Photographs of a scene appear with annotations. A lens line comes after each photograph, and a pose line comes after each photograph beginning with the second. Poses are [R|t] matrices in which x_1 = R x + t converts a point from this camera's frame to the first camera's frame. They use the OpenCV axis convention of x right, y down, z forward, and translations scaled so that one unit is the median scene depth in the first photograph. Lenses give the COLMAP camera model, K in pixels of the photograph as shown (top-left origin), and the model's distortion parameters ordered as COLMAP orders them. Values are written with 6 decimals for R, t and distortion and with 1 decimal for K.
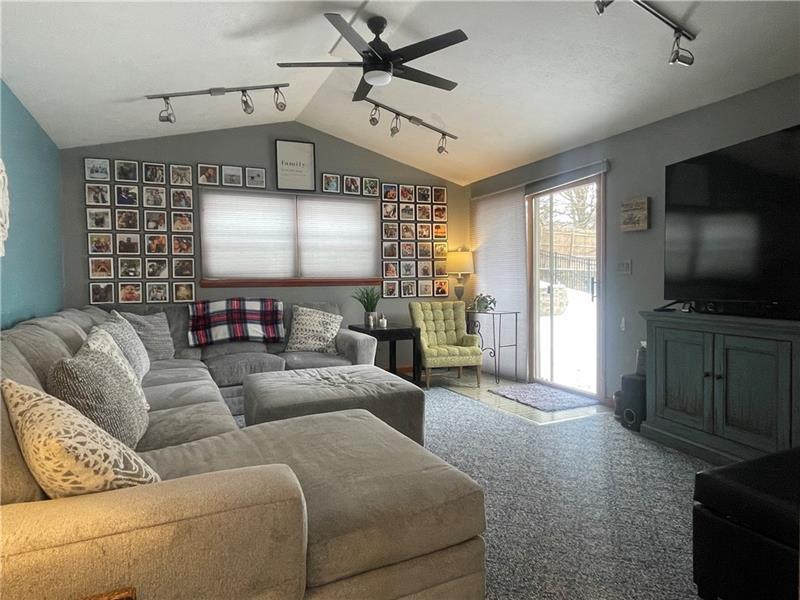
lens RADIAL K [[483.6, 0, 400.0], [0, 483.6, 300.0], [0, 0, 1]] dist [0.021337, -0.047811]
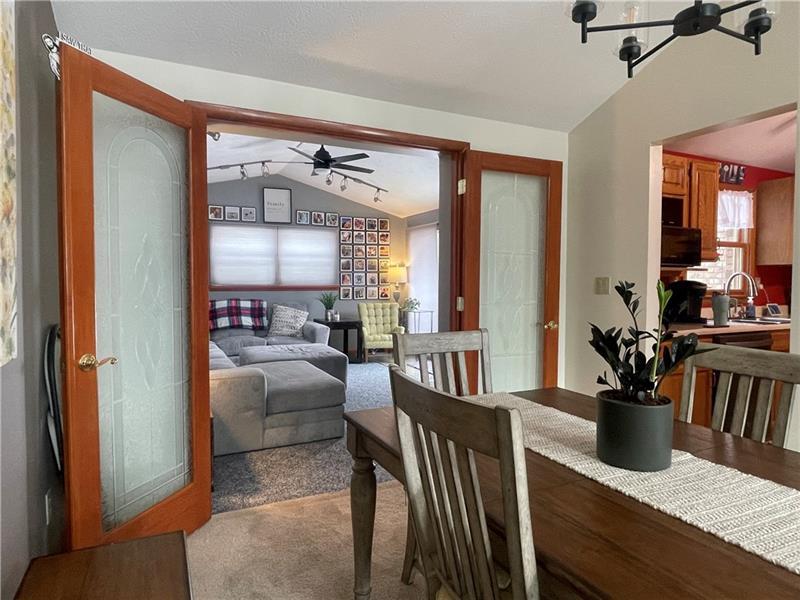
lens RADIAL K [[483.6, 0, 400.0], [0, 483.6, 300.0], [0, 0, 1]] dist [0.021337, -0.047811]
pose [[0.999766, 0.013936, 0.016544, 0.125502], [-0.013939, 0.999903, 0.000043, -0.006572], [-0.016541, -0.000273, 0.999863, -0.427438]]
